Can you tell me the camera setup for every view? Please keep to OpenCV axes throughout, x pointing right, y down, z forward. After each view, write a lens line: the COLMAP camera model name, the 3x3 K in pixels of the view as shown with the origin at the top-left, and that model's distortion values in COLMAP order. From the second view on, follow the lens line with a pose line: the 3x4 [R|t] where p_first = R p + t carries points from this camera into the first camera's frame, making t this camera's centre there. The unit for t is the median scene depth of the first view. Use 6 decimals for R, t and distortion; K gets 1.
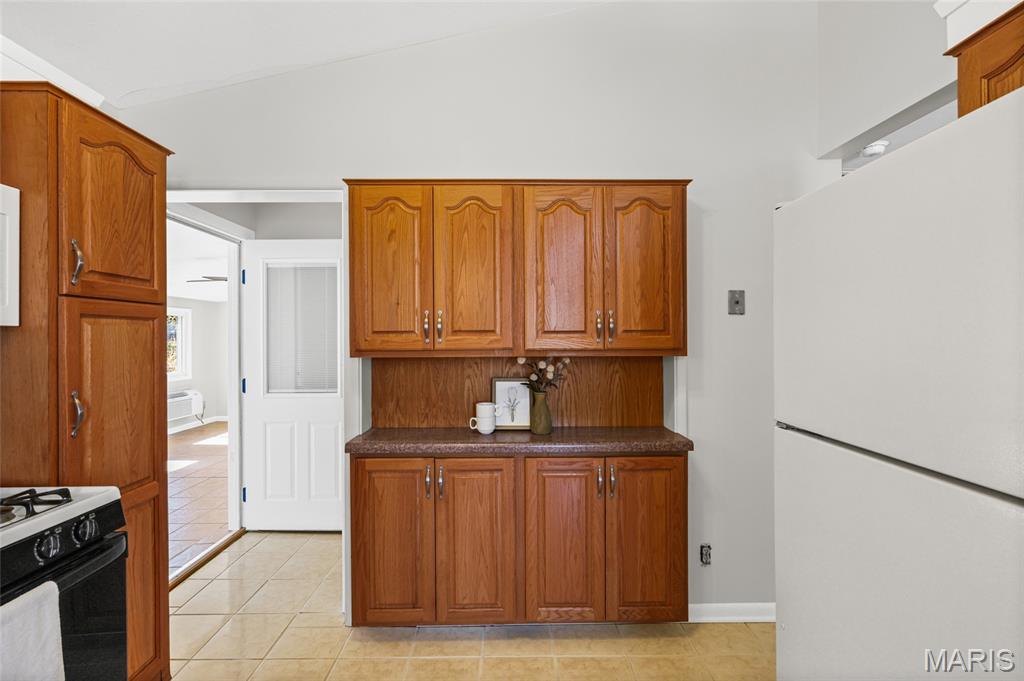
lens RADIAL K [[447.0, 0, 512.5], [0, 447.0, 336.2], [0, 0, 1]] dist [0.000427, 0.000425]
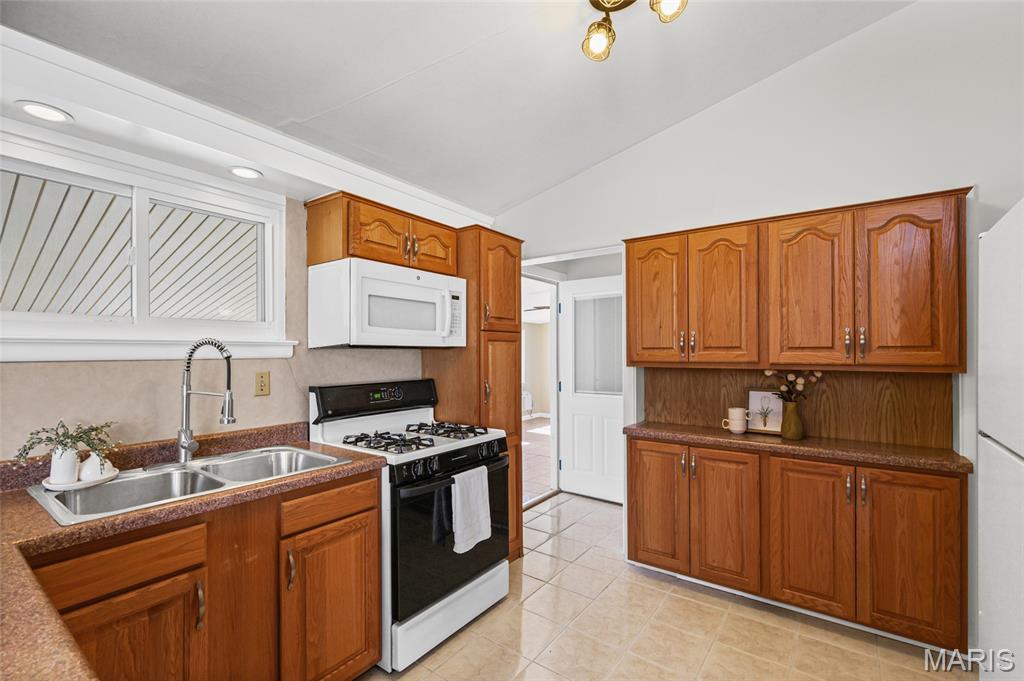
lens RADIAL K [[447.0, 0, 510.9], [0, 447.0, 350.5], [0, 0, 1]] dist [0.000427, 0.000425]
pose [[0.798011, 0.002323, -0.602639, 0.193389], [0.000042, 0.999992, 0.003910, -0.007972], [0.602643, -0.003146, 0.798004, -0.338727]]
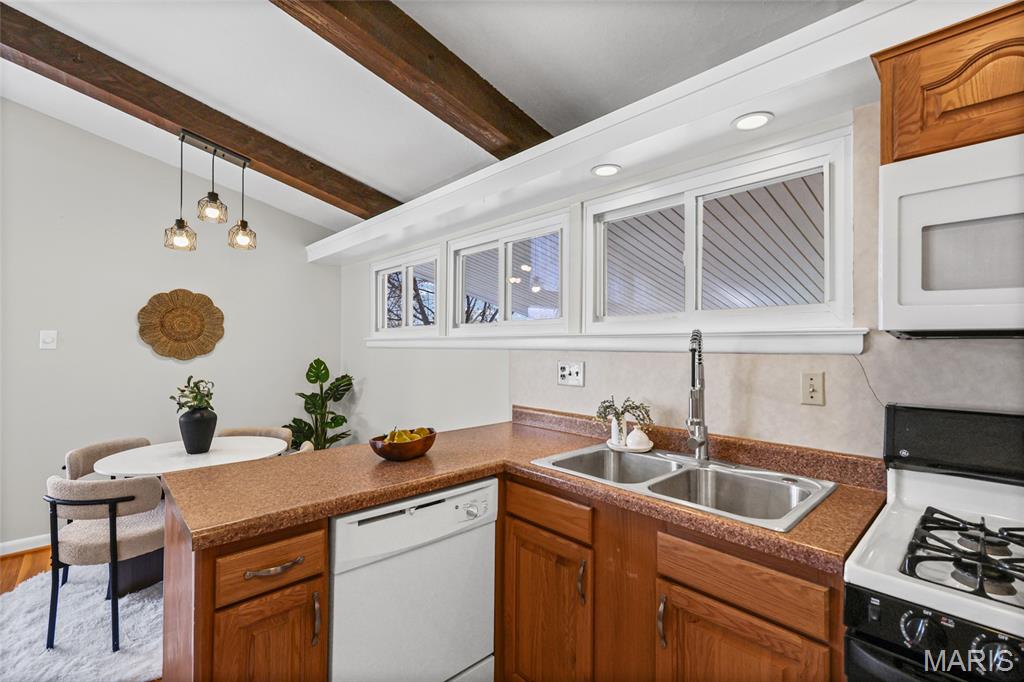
lens RADIAL K [[447.0, 0, 511.1], [0, 447.0, 339.9], [0, 0, 1]] dist [0.000427, 0.000425]
pose [[-0.740453, -0.007261, -0.672069, -0.021468], [0.002620, 0.999903, -0.013689, 0.000642], [0.672103, -0.011896, -0.740362, 0.385634]]
